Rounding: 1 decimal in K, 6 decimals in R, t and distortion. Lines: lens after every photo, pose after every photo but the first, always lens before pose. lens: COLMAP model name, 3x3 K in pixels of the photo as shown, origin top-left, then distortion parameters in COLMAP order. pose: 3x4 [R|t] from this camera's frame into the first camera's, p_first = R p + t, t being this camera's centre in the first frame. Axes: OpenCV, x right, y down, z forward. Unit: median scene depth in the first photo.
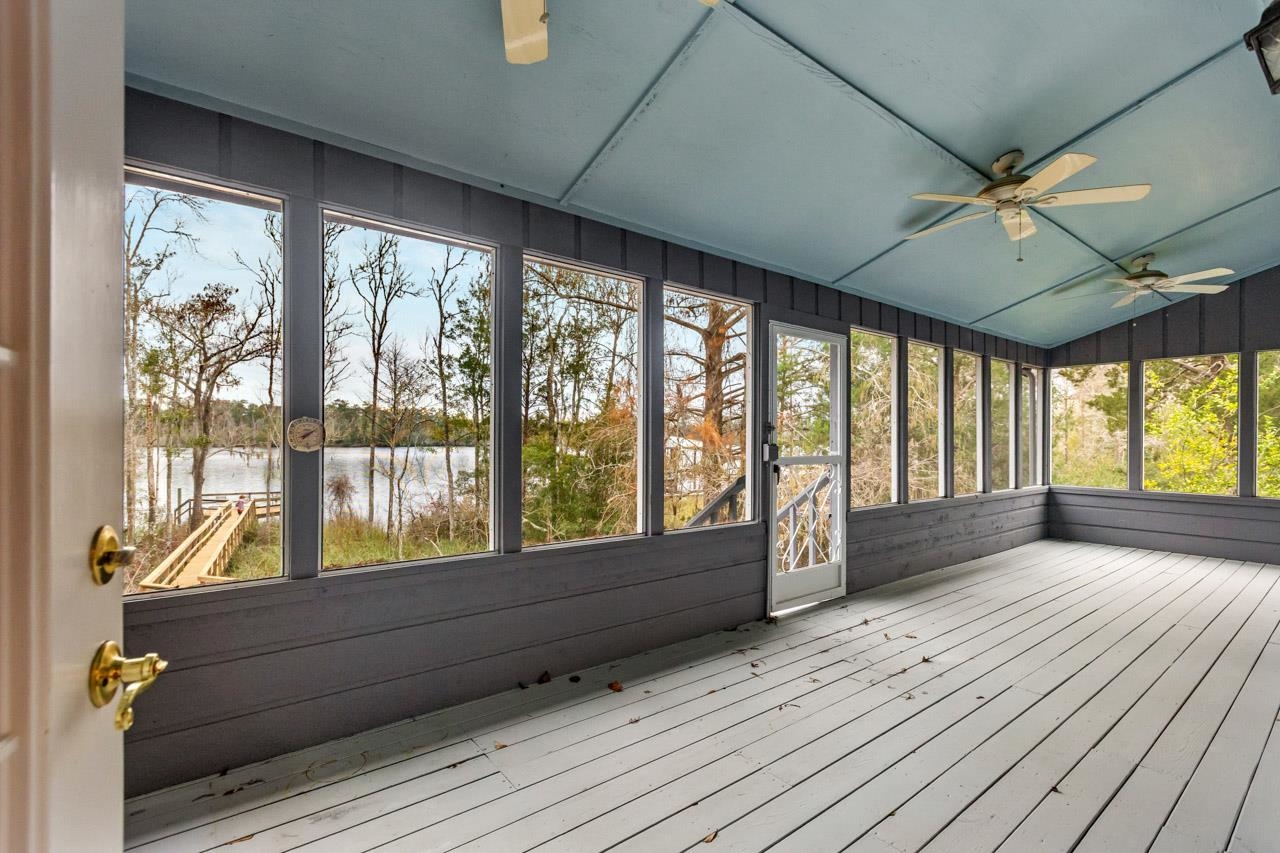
lens RADIAL K [[513.4, 0, 644.3], [0, 513.4, 438.2], [0, 0, 1]] dist [-0.000854, -0.000020]
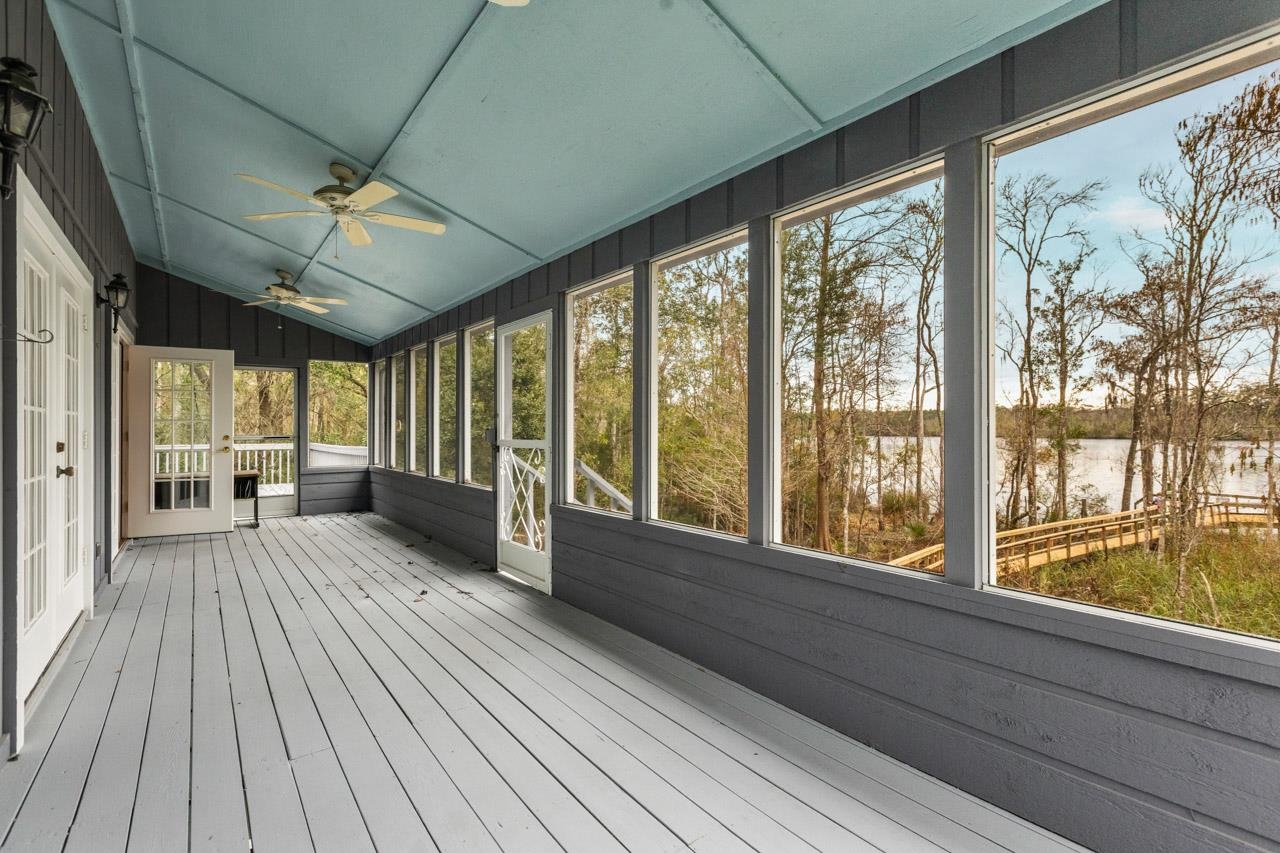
lens RADIAL K [[574.8, 0, 642.6], [0, 574.8, 428.7], [0, 0, 1]] dist [0.003396, -0.000570]
pose [[0.050141, -0.008401, -0.998707, 1.478616], [0.006789, 0.999944, -0.008071, 0.040601], [0.998719, -0.006376, 0.050196, 1.203780]]
